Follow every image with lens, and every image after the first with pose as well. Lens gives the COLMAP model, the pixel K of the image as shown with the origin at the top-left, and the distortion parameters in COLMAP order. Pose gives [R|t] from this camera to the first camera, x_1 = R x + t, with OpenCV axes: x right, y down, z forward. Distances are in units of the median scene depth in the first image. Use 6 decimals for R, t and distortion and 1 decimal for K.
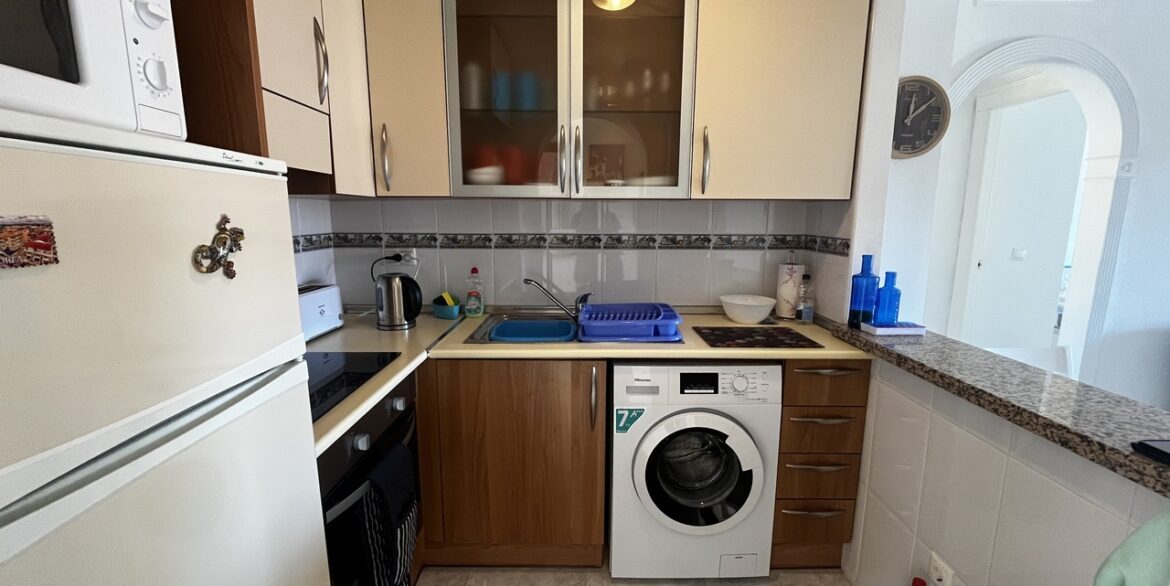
lens RADIAL K [[471.9, 0, 587.4], [0, 471.9, 292.1], [0, 0, 1]] dist [-0.002914, -0.000400]
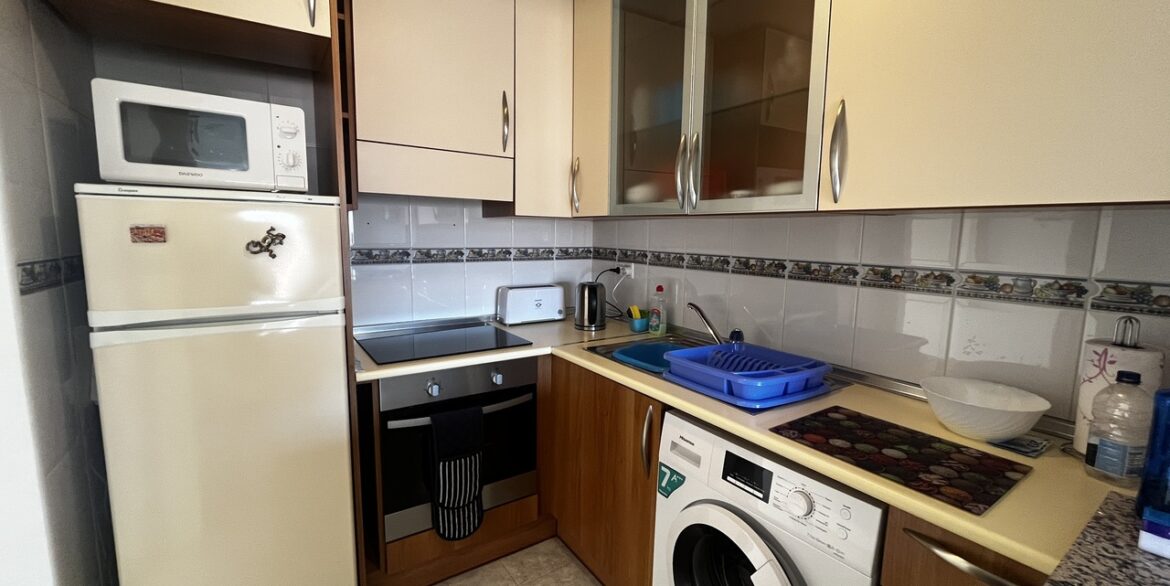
lens RADIAL K [[471.9, 0, 587.4], [0, 471.9, 292.1], [0, 0, 1]] dist [-0.002914, -0.000400]
pose [[0.553276, 0.109954, -0.825710, 0.613774], [-0.149440, 0.988270, 0.031467, -0.056208], [0.819484, 0.105984, 0.563217, 0.369948]]
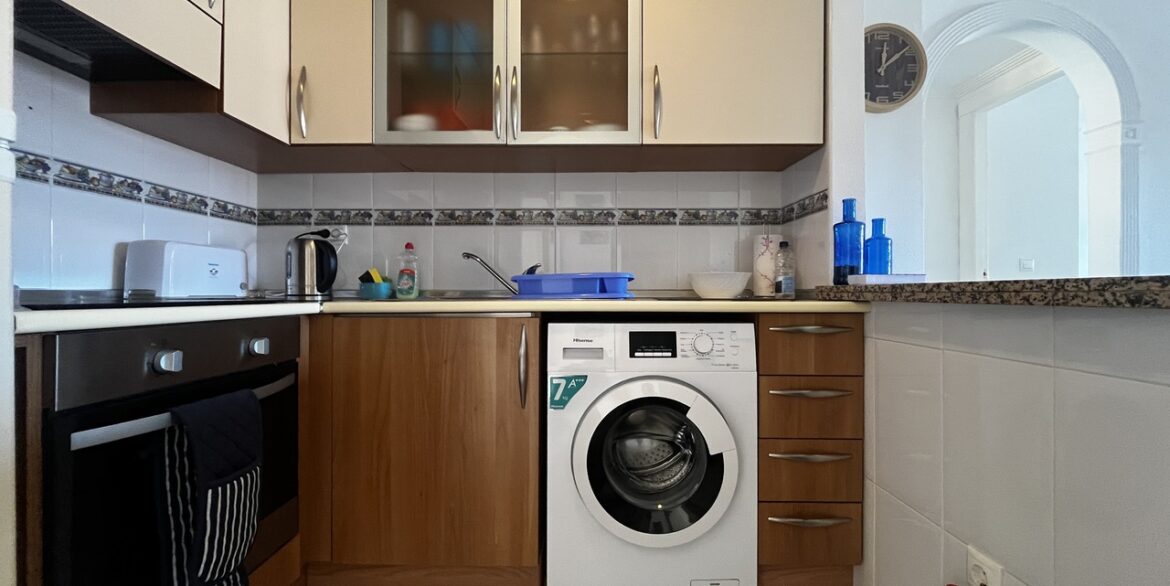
lens RADIAL K [[471.9, 0, 587.4], [0, 471.9, 292.1], [0, 0, 1]] dist [-0.002914, -0.000400]
pose [[0.999947, -0.002818, -0.009942, 0.125574], [0.001131, 0.986169, -0.165740, 0.225735], [0.010272, 0.165720, 0.986119, 0.174503]]
